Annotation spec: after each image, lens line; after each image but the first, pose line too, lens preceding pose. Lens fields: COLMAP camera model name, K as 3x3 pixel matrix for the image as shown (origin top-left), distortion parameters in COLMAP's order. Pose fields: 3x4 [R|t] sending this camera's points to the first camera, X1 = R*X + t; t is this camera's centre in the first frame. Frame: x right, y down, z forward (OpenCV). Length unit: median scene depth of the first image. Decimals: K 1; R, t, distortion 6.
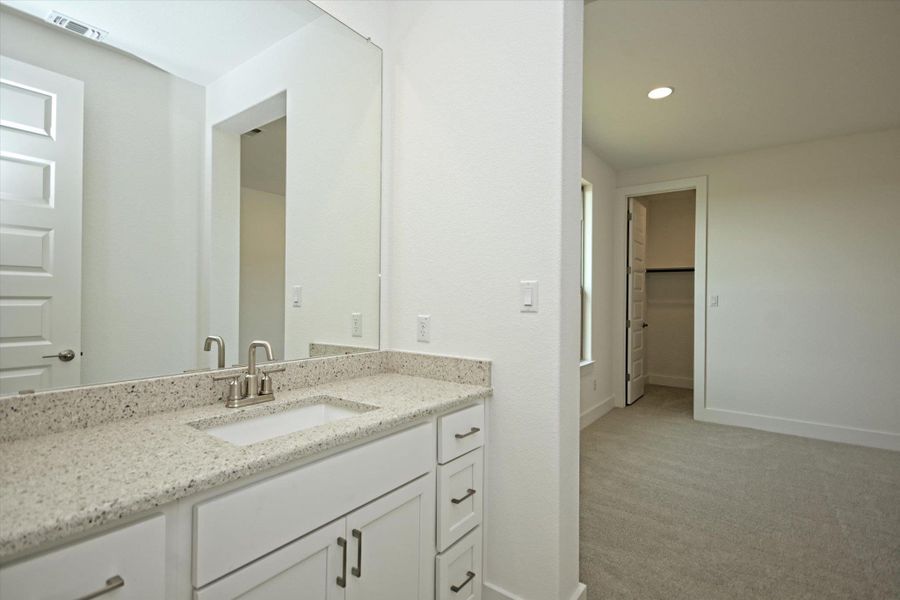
lens RADIAL K [[434.6, 0, 445.7], [0, 434.6, 298.4], [0, 0, 1]] dist [-0.006095, -0.000270]
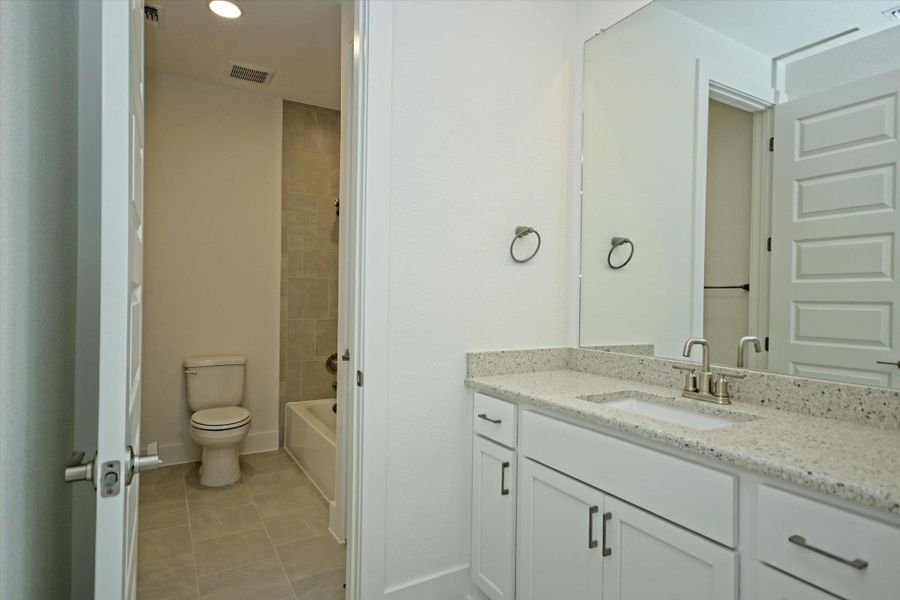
lens RADIAL K [[501.6, 0, 451.7], [0, 501.6, 299.6], [0, 0, 1]] dist [-0.006940, -0.000923]
pose [[-0.406593, -0.012220, -0.913528, 0.860396], [-0.018227, 0.999820, -0.005261, 0.022414], [0.913428, 0.014512, -0.406742, 0.919474]]
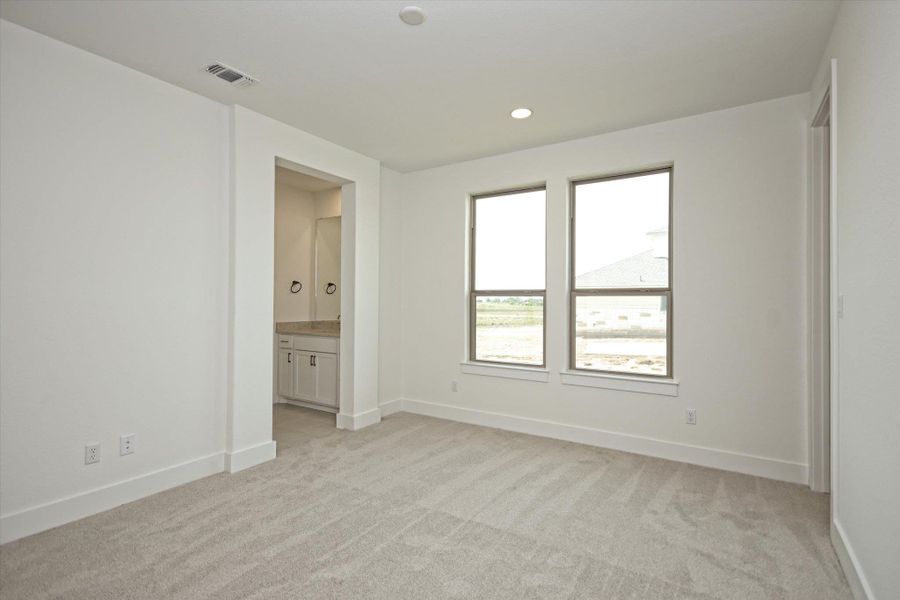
lens RADIAL K [[434.6, 0, 454.5], [0, 434.6, 298.5], [0, 0, 1]] dist [-0.006095, -0.000270]
pose [[0.051818, -0.015593, -0.998535, 3.340456], [-0.008296, 0.999837, -0.016044, -0.002492], [0.998622, 0.009115, 0.051681, 1.719588]]
